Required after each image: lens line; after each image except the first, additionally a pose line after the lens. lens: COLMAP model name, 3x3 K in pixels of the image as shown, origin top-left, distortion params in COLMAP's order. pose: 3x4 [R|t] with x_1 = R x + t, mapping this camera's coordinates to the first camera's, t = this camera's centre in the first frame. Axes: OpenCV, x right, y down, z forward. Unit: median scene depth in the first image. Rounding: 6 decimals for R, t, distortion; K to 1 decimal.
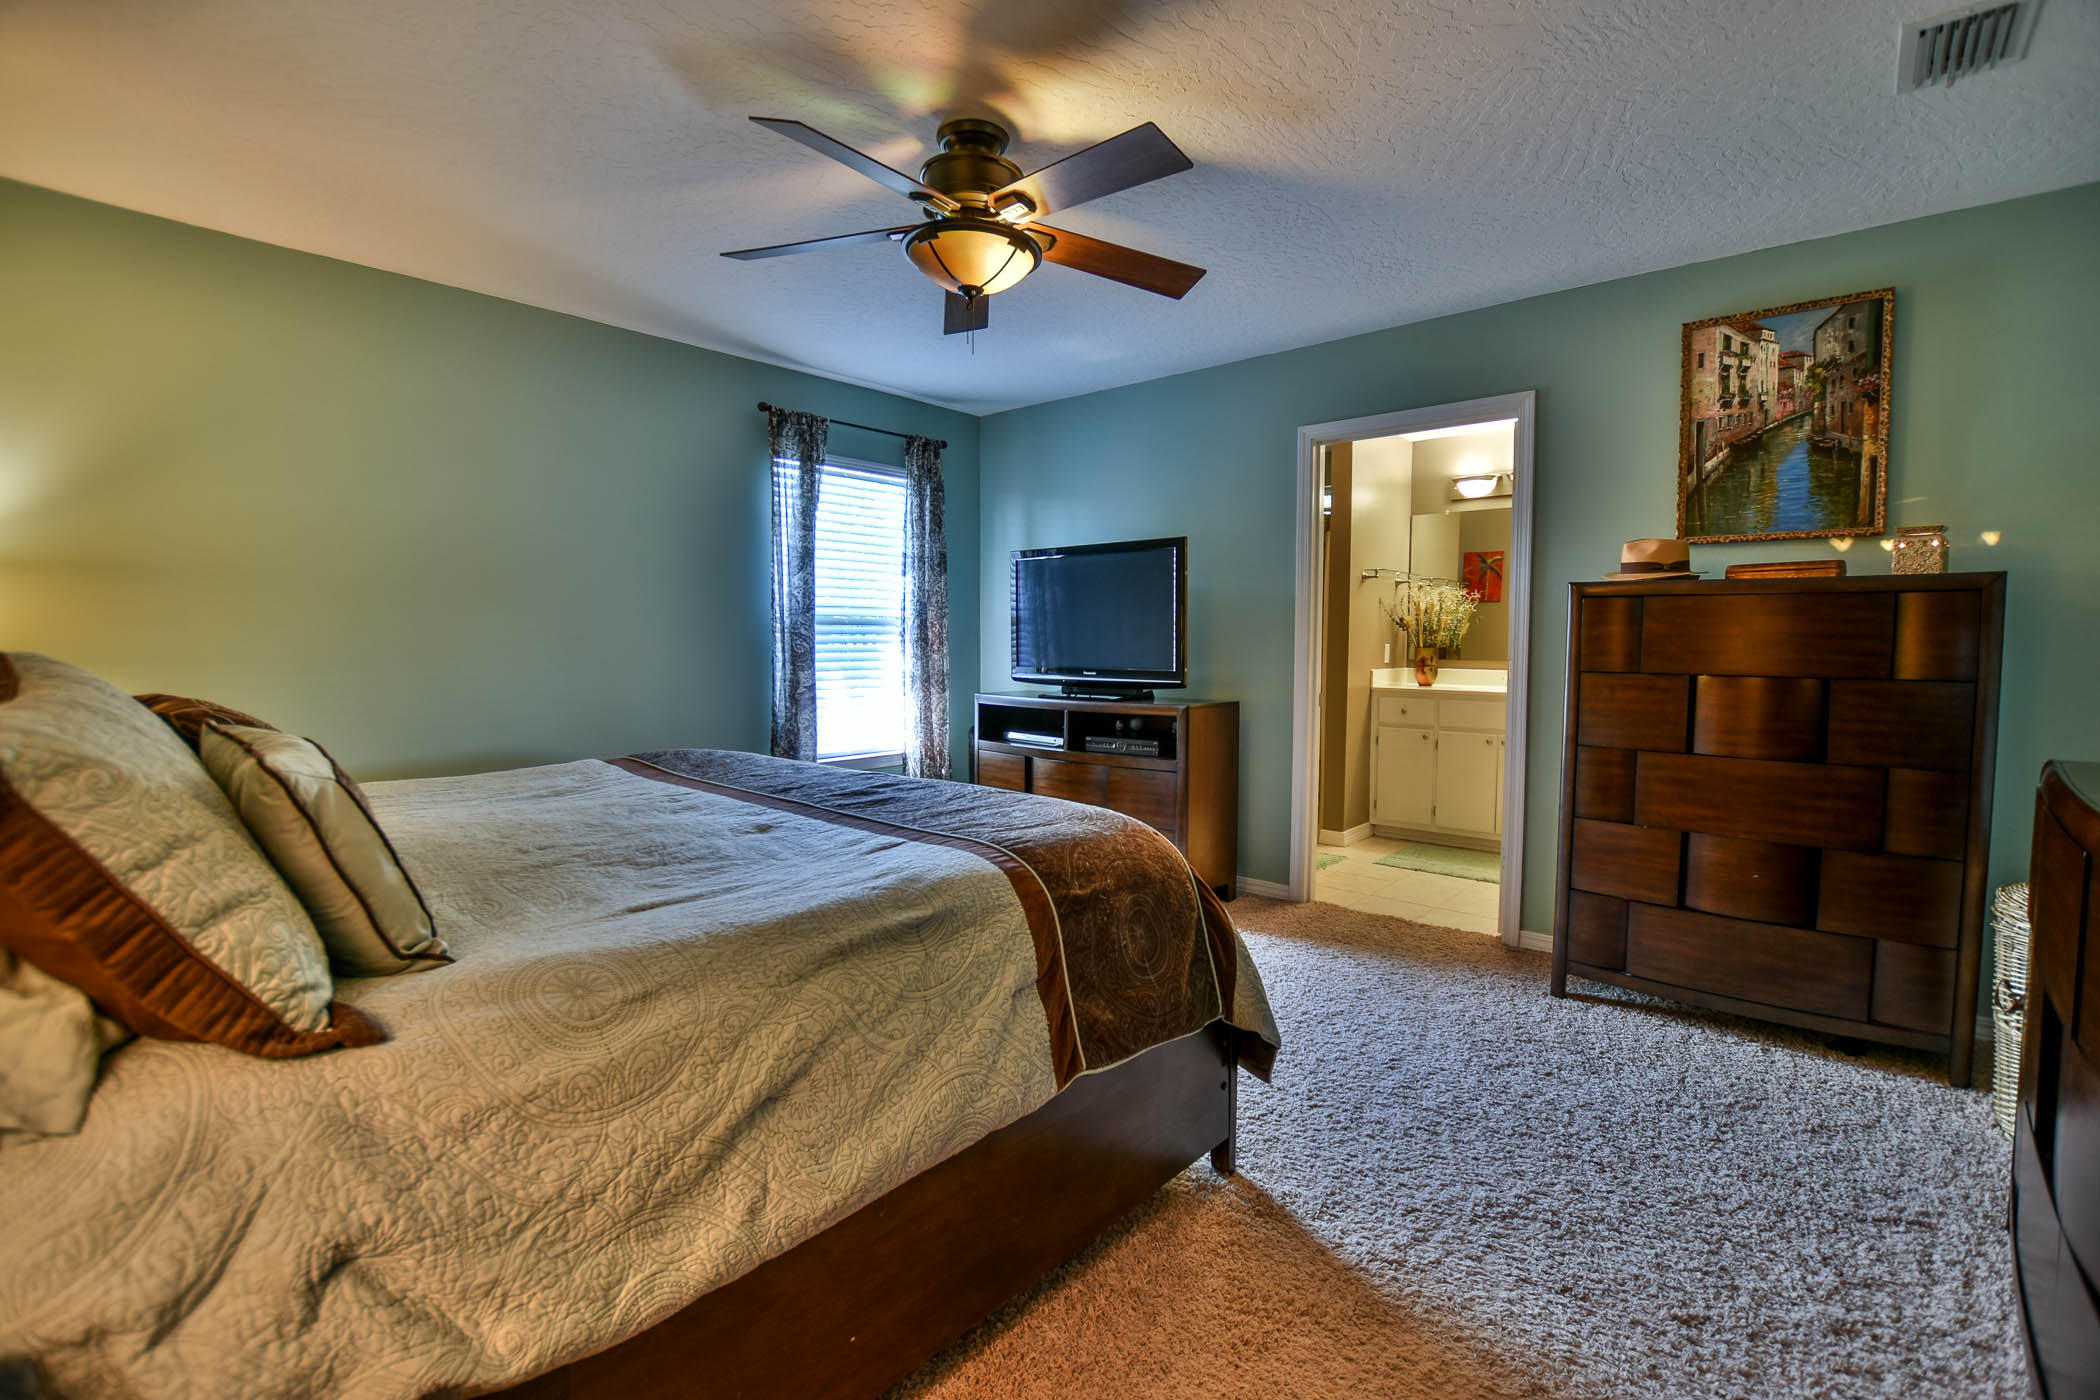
lens RADIAL K [[950.4, 0, 1055.9], [0, 950.4, 698.0], [0, 0, 1]] dist [-0.011808, -0.000325]
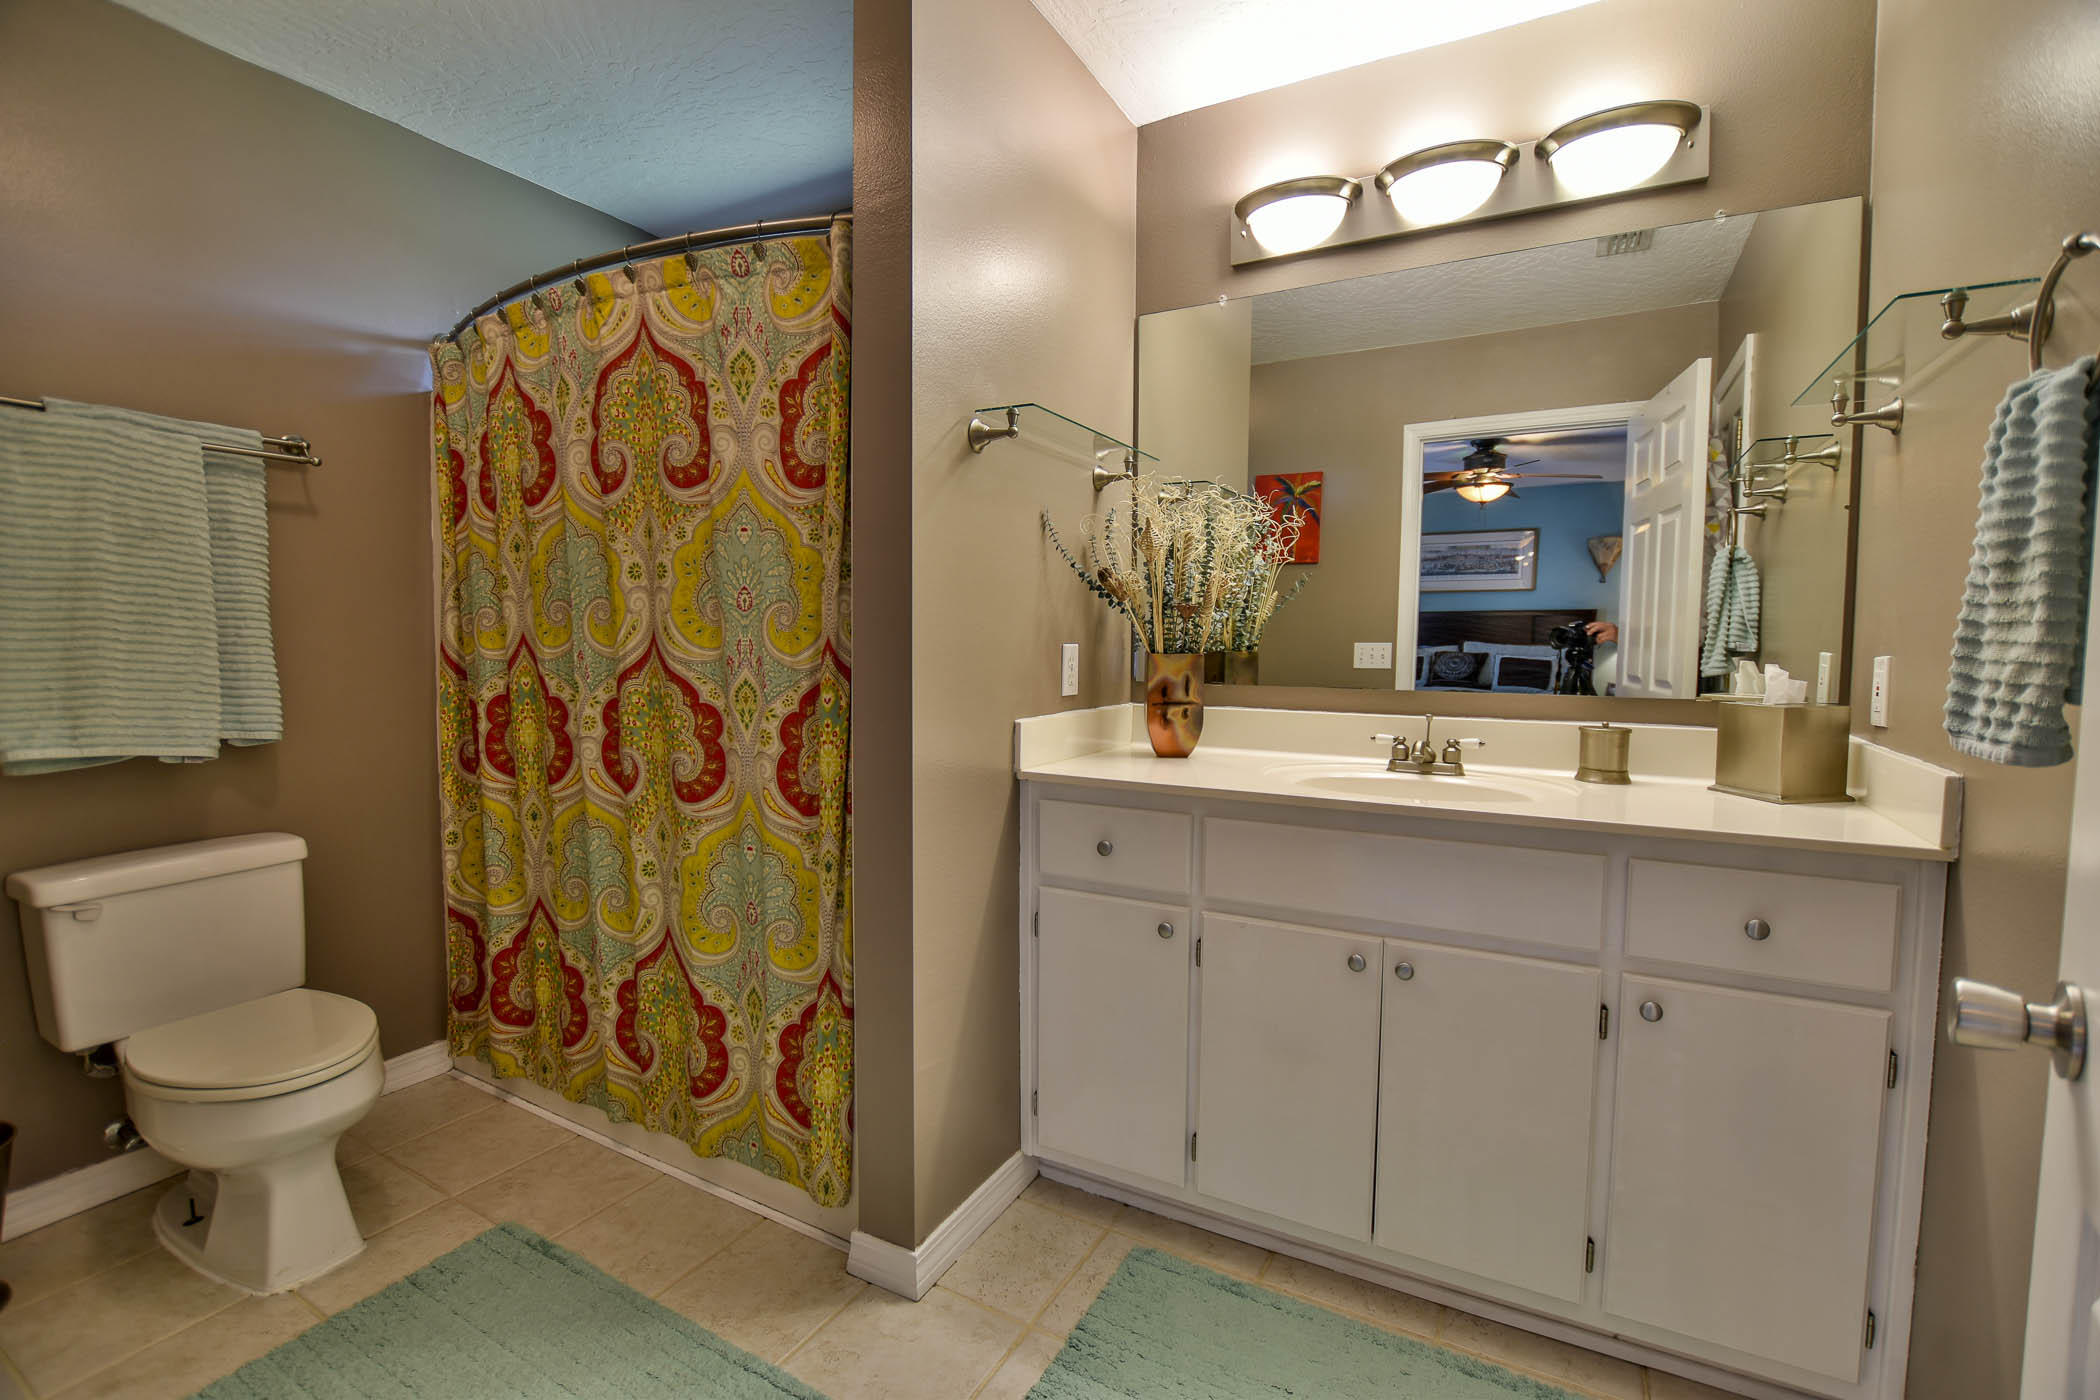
lens RADIAL K [[950.4, 0, 1043.6], [0, 950.4, 695.5], [0, 0, 1]] dist [-0.011808, -0.000325]
pose [[0.980410, -0.011688, 0.196618, 0.270891], [0.010564, 0.999921, 0.006762, -0.040377], [-0.196682, -0.004552, 0.980457, 0.653923]]
